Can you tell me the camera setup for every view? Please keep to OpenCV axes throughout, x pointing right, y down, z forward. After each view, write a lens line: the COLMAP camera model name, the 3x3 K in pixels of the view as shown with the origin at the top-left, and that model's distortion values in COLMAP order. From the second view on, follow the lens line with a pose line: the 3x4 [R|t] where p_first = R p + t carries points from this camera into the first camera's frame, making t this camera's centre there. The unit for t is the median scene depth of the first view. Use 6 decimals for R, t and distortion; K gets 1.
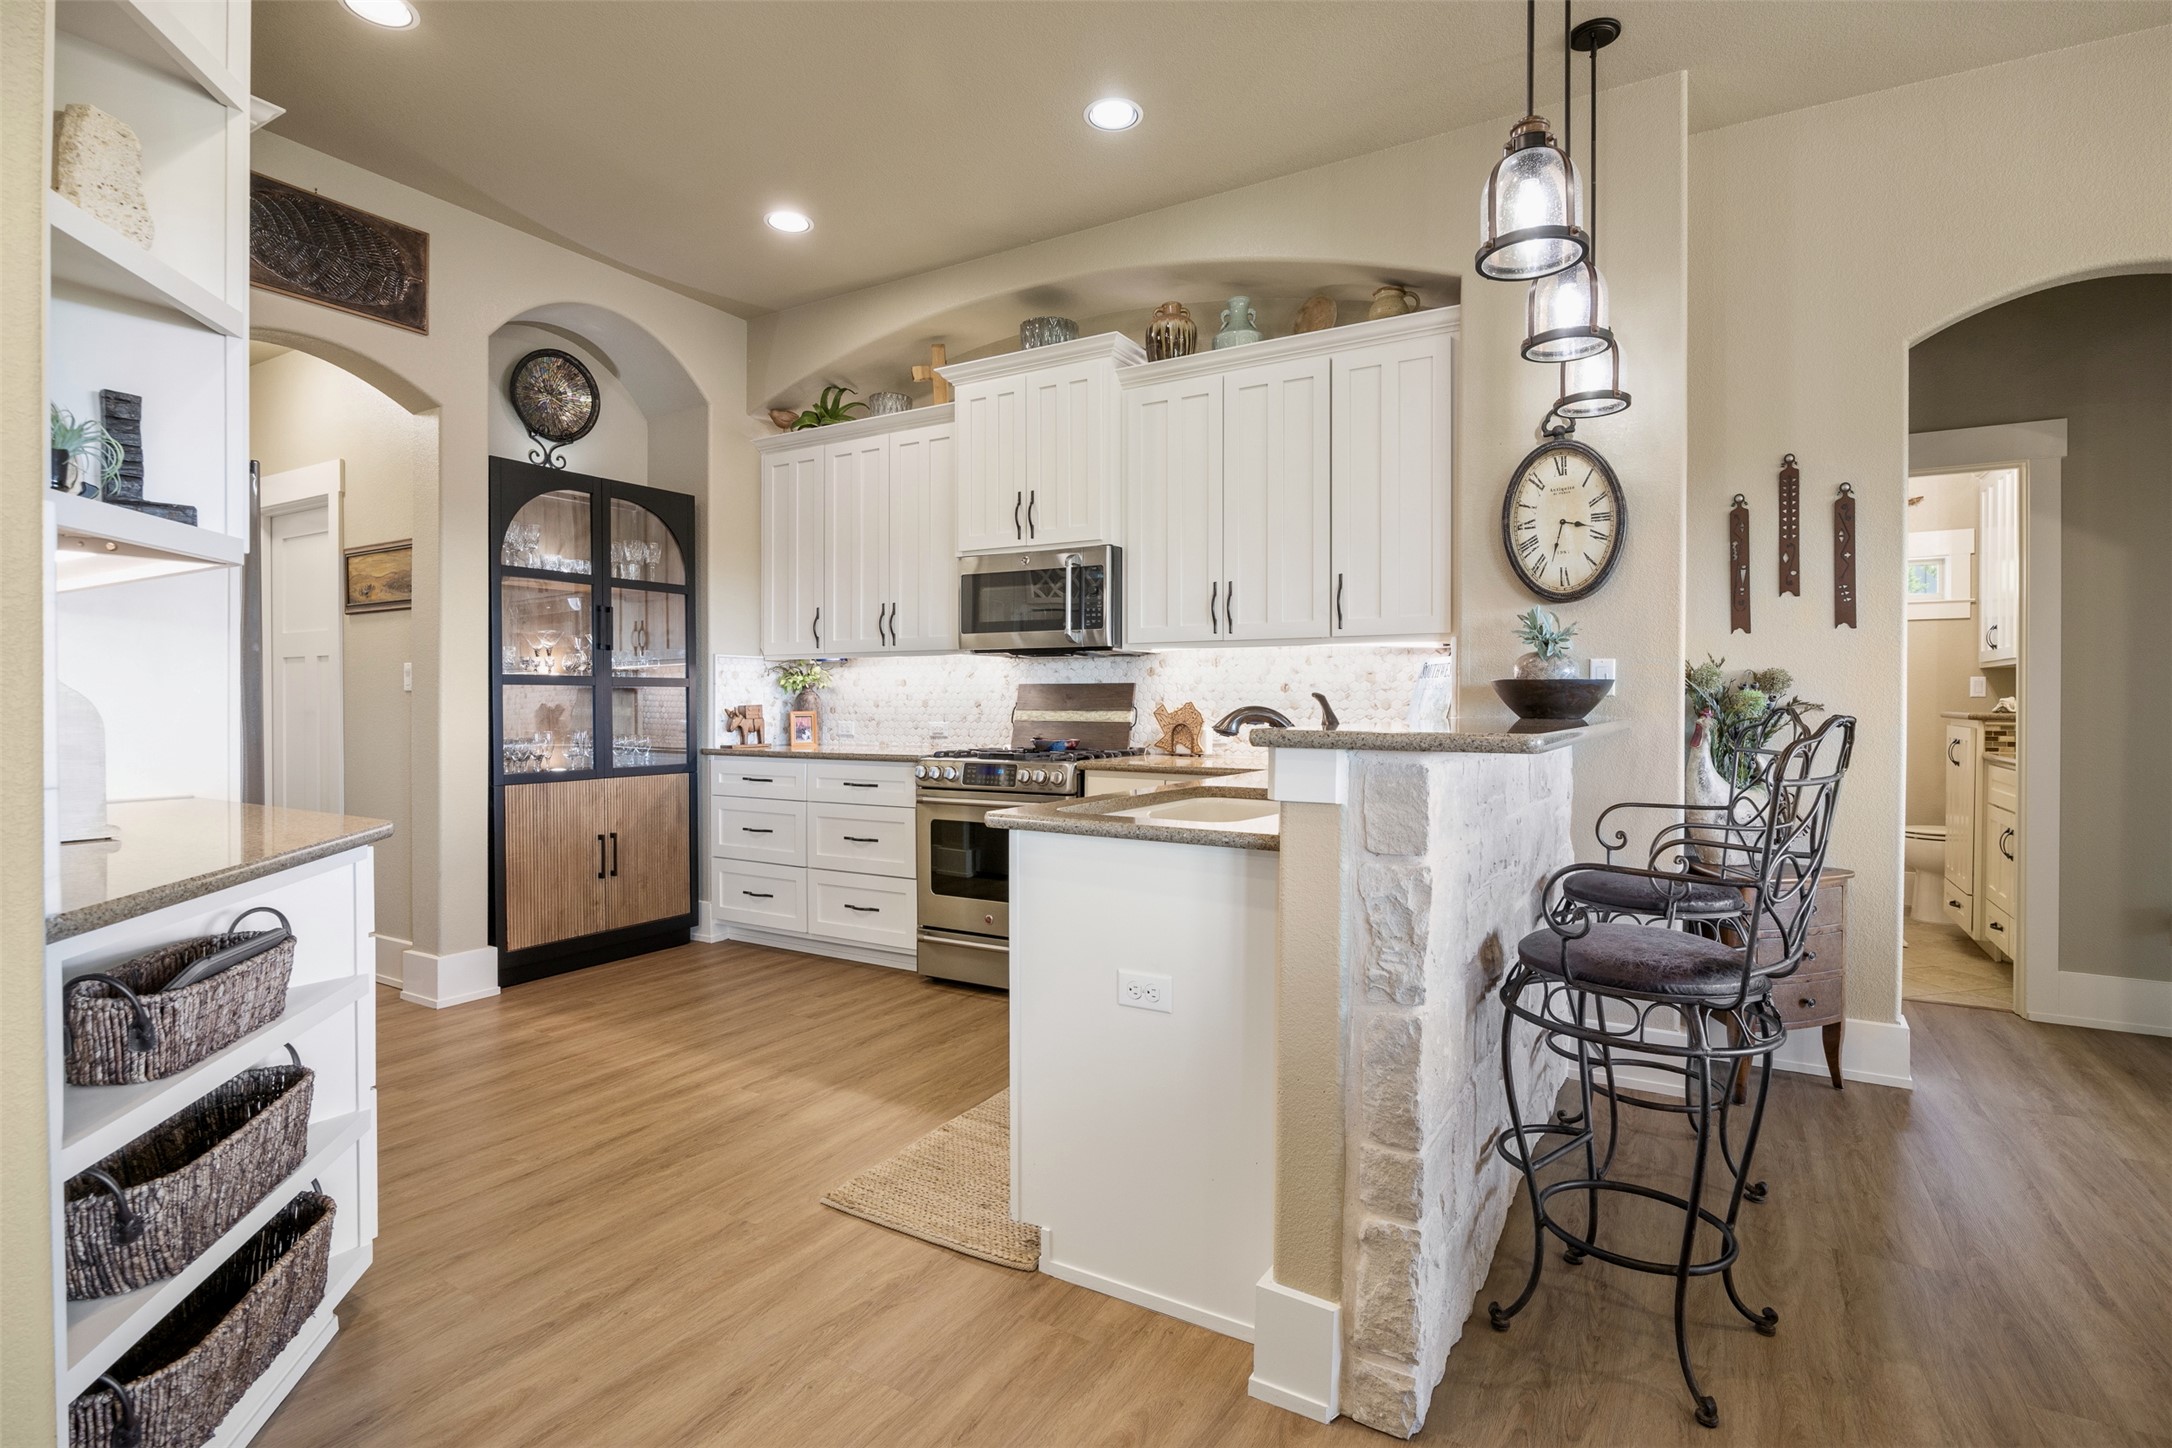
lens RADIAL K [[1004.5, 0, 1090.1], [0, 1004.5, 711.2], [0, 0, 1]] dist [-0.014042, -0.001392]
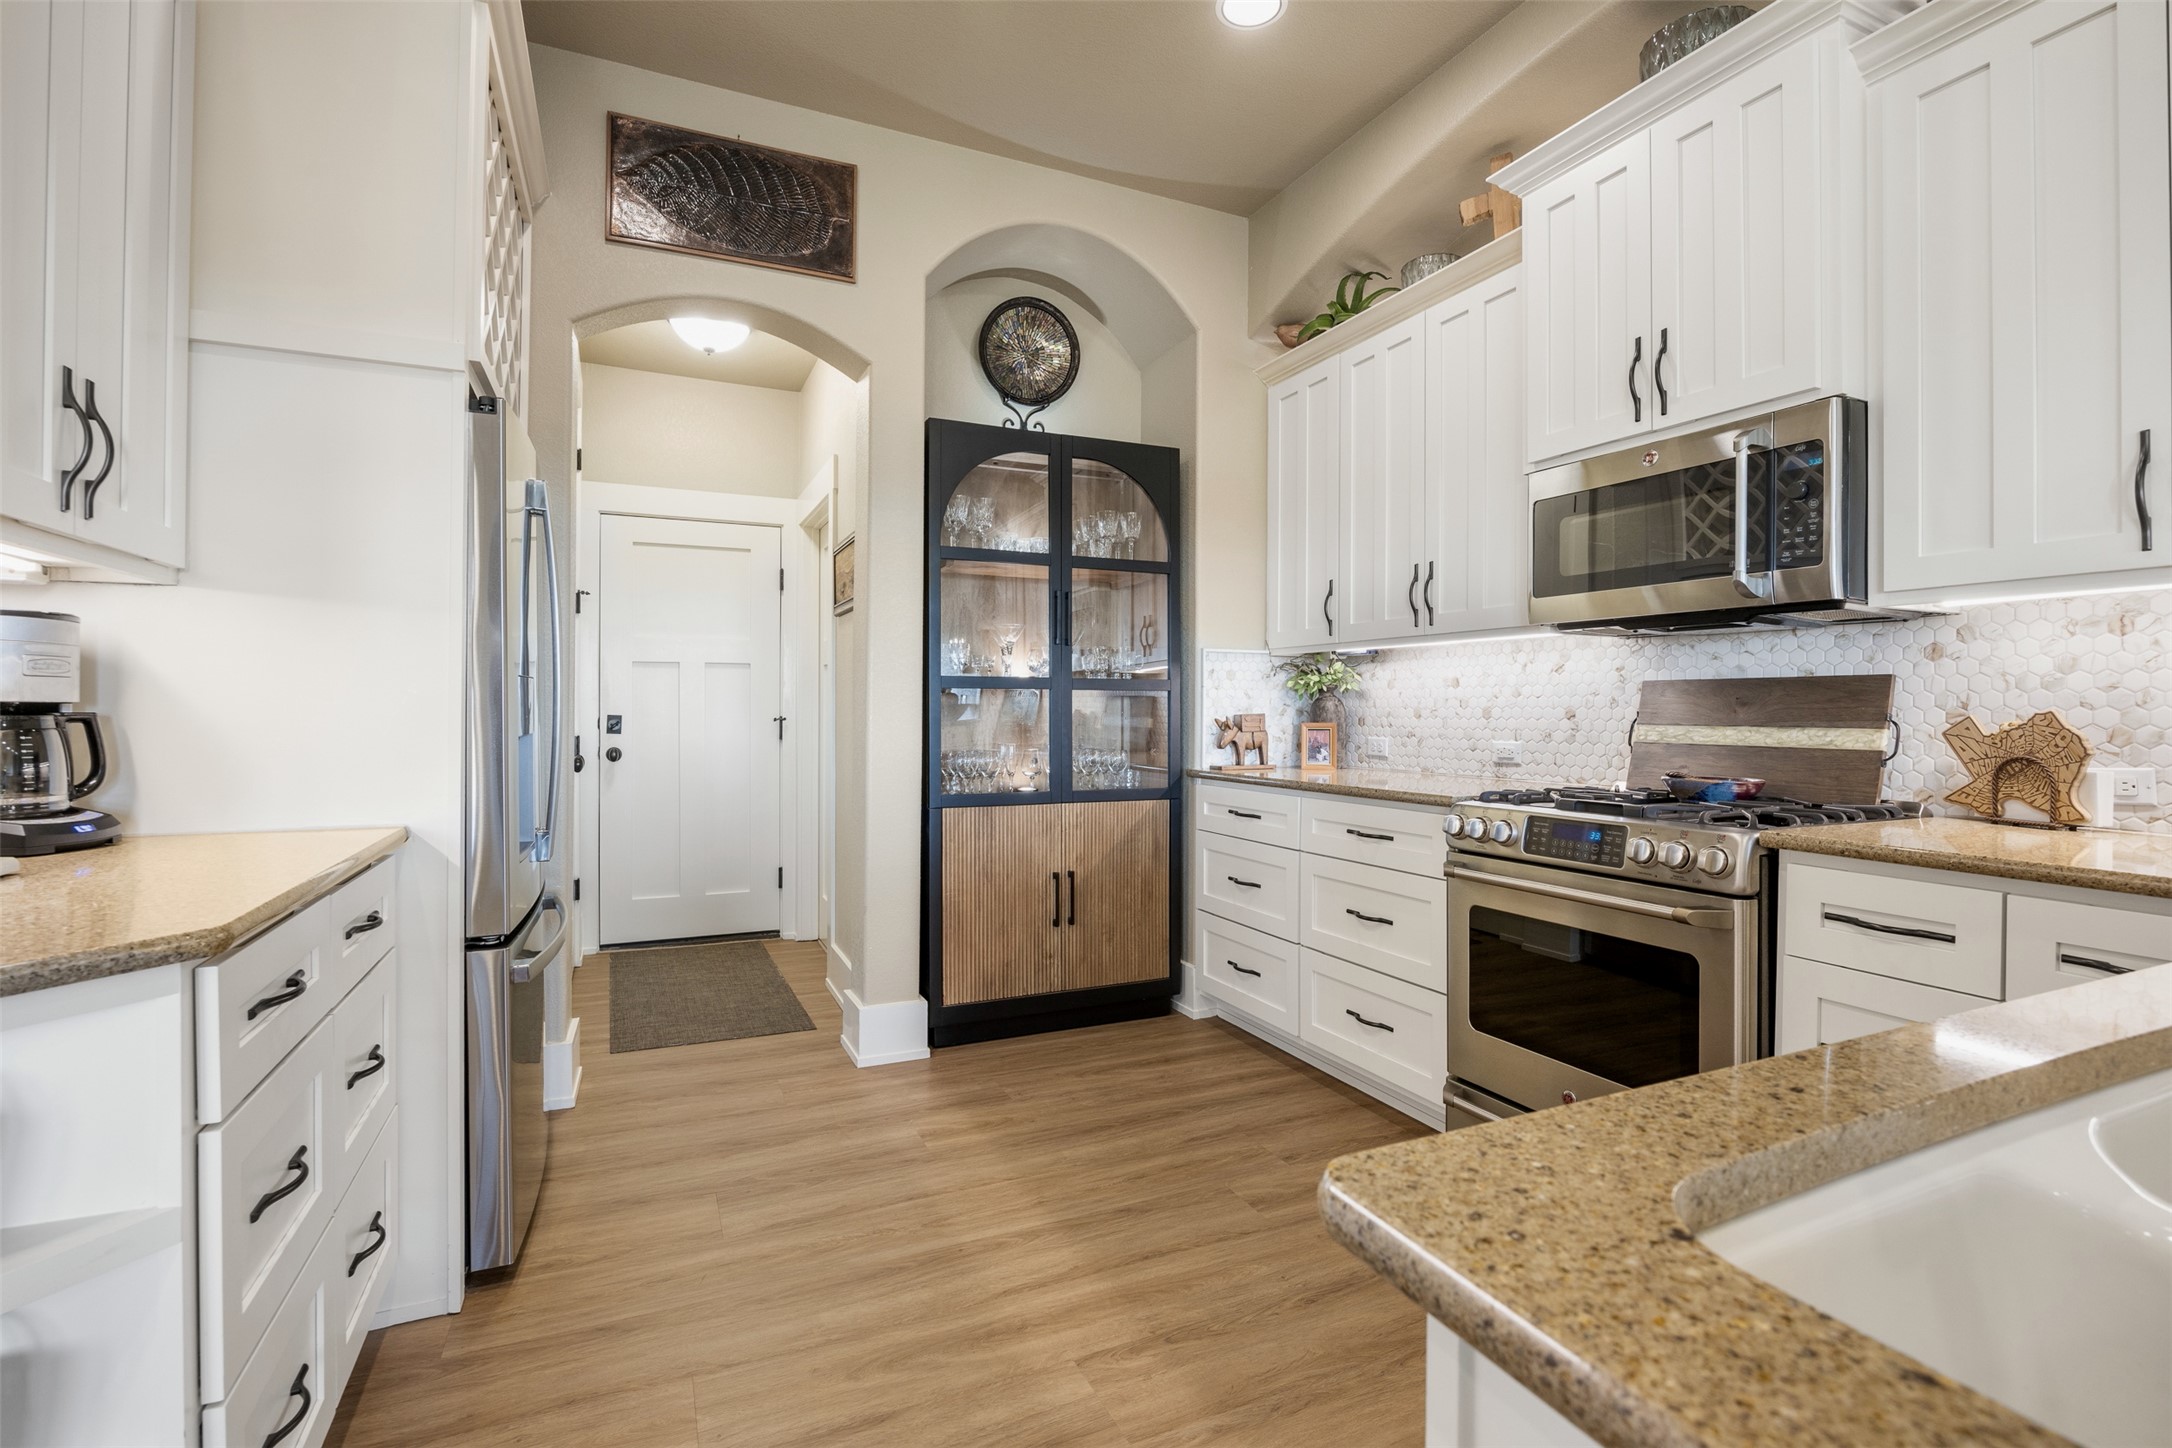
lens RADIAL K [[1004.5, 0, 1087.1], [0, 1004.5, 710.4], [0, 0, 1]] dist [-0.014042, -0.001392]
pose [[0.823430, 0.002876, -0.567410, -0.006616], [-0.008773, 0.999932, -0.007663, -0.002281], [0.567350, 0.011287, 0.823400, 0.365335]]
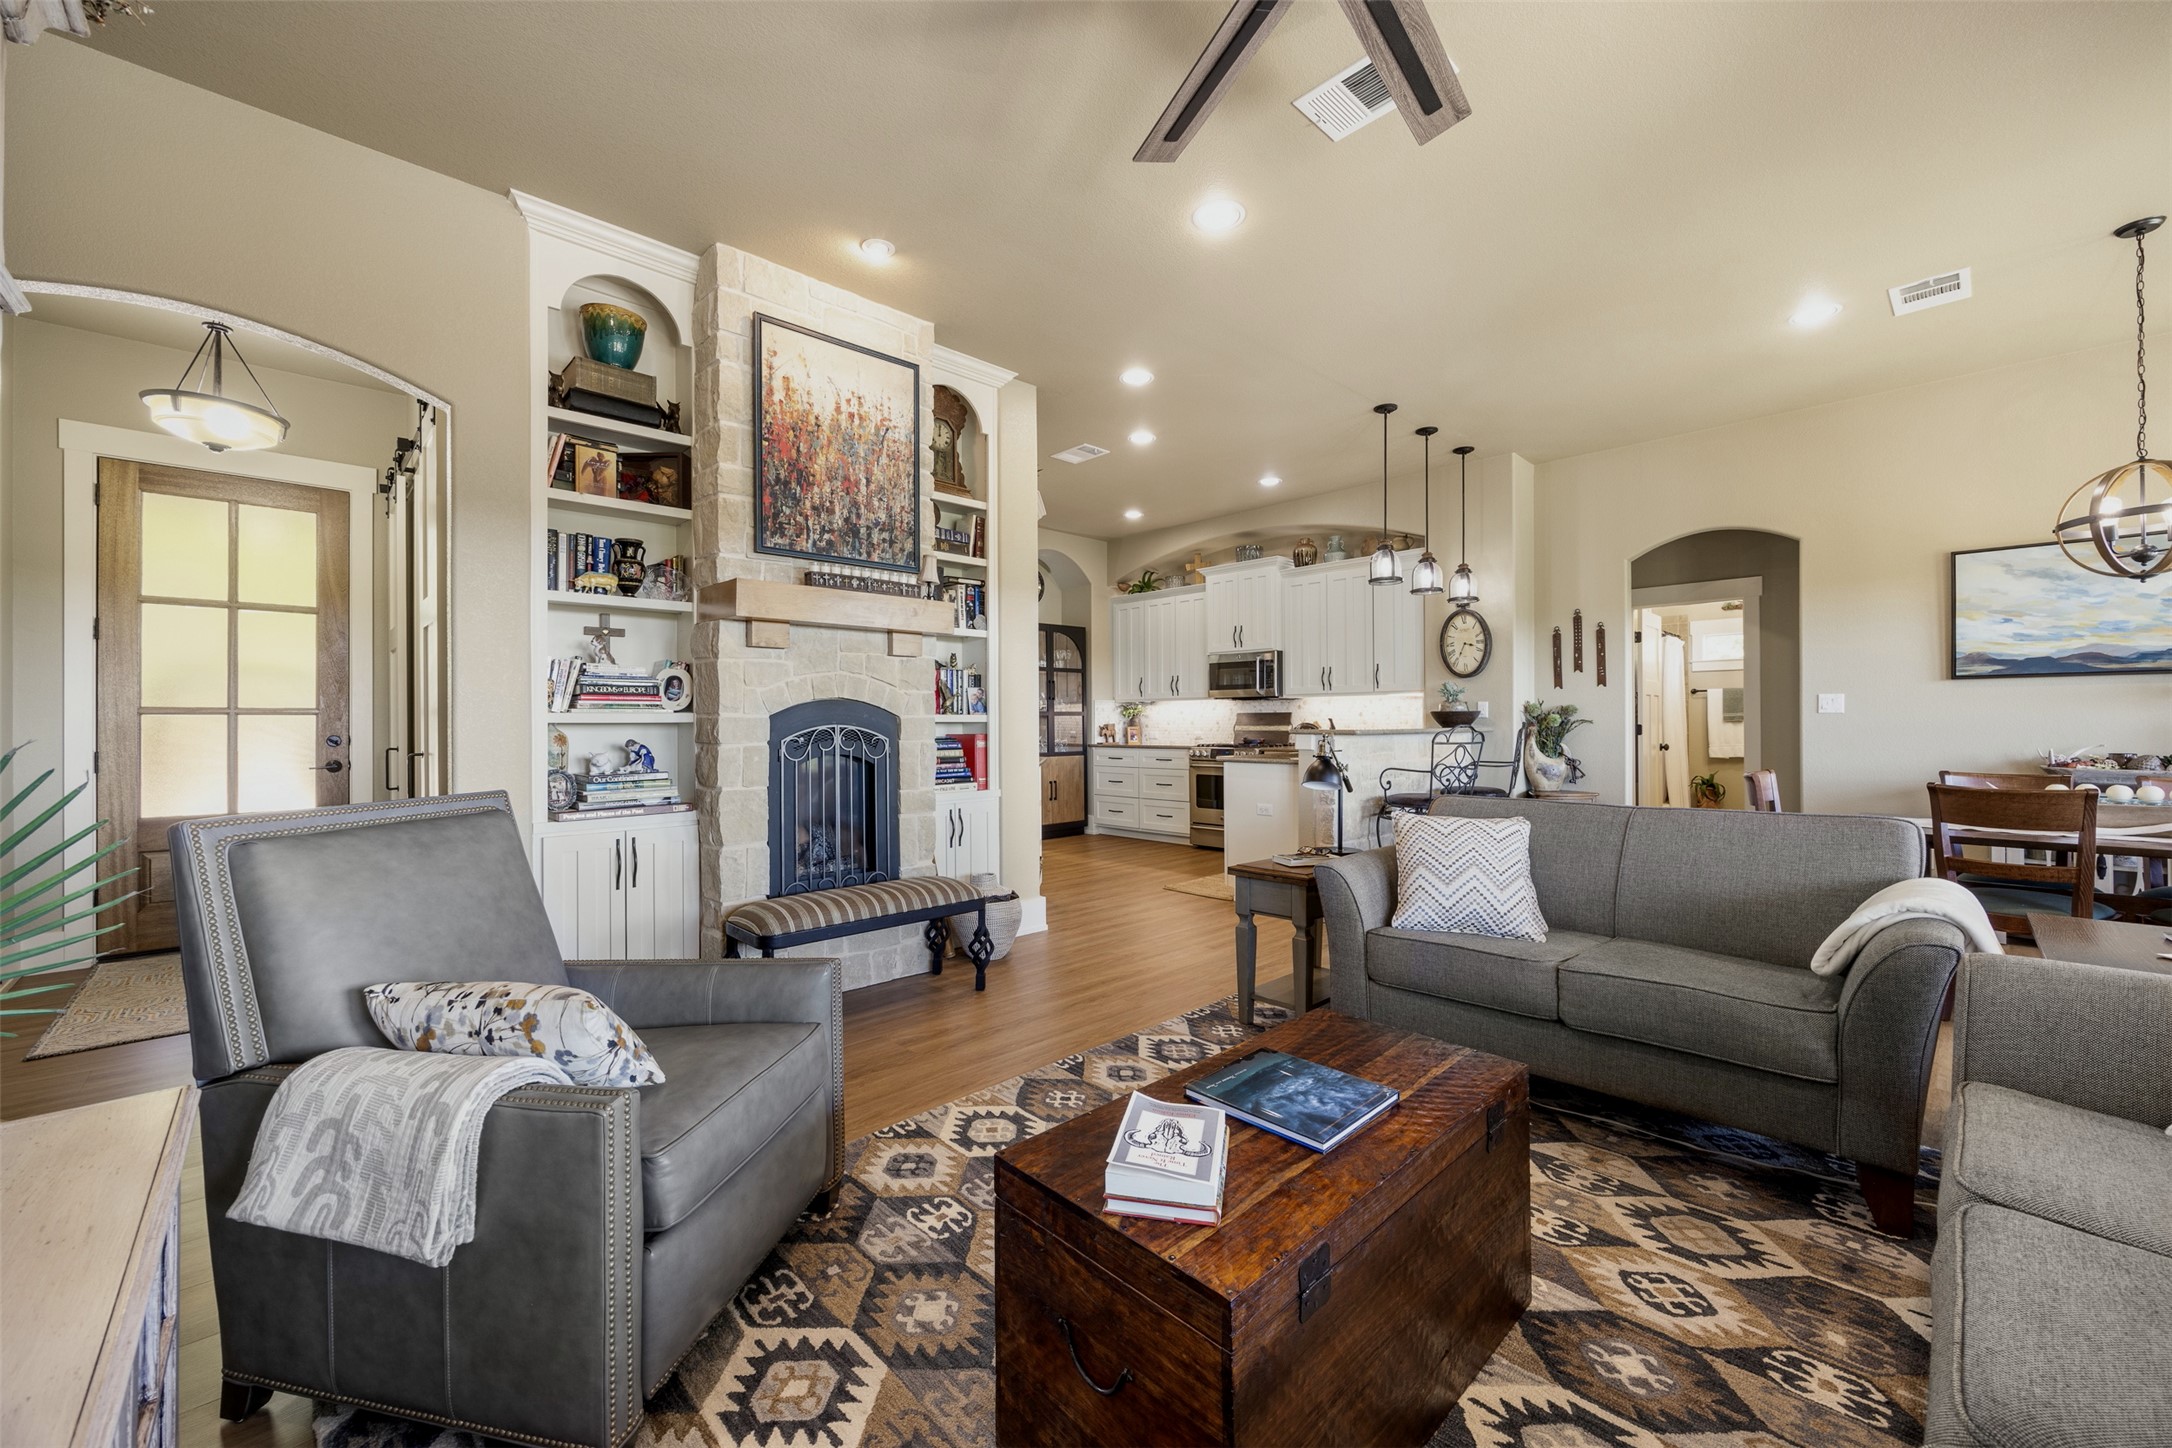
lens RADIAL K [[831.5, 0, 1071.4], [0, 831.5, 728.0], [0, 0, 1]] dist [0.000400, 0.000000]
pose [[0.955969, -0.003432, -0.293447, 0.120466], [0.002297, 0.999988, -0.004210, 0.011702], [0.293458, 0.003351, 0.955966, -0.855131]]
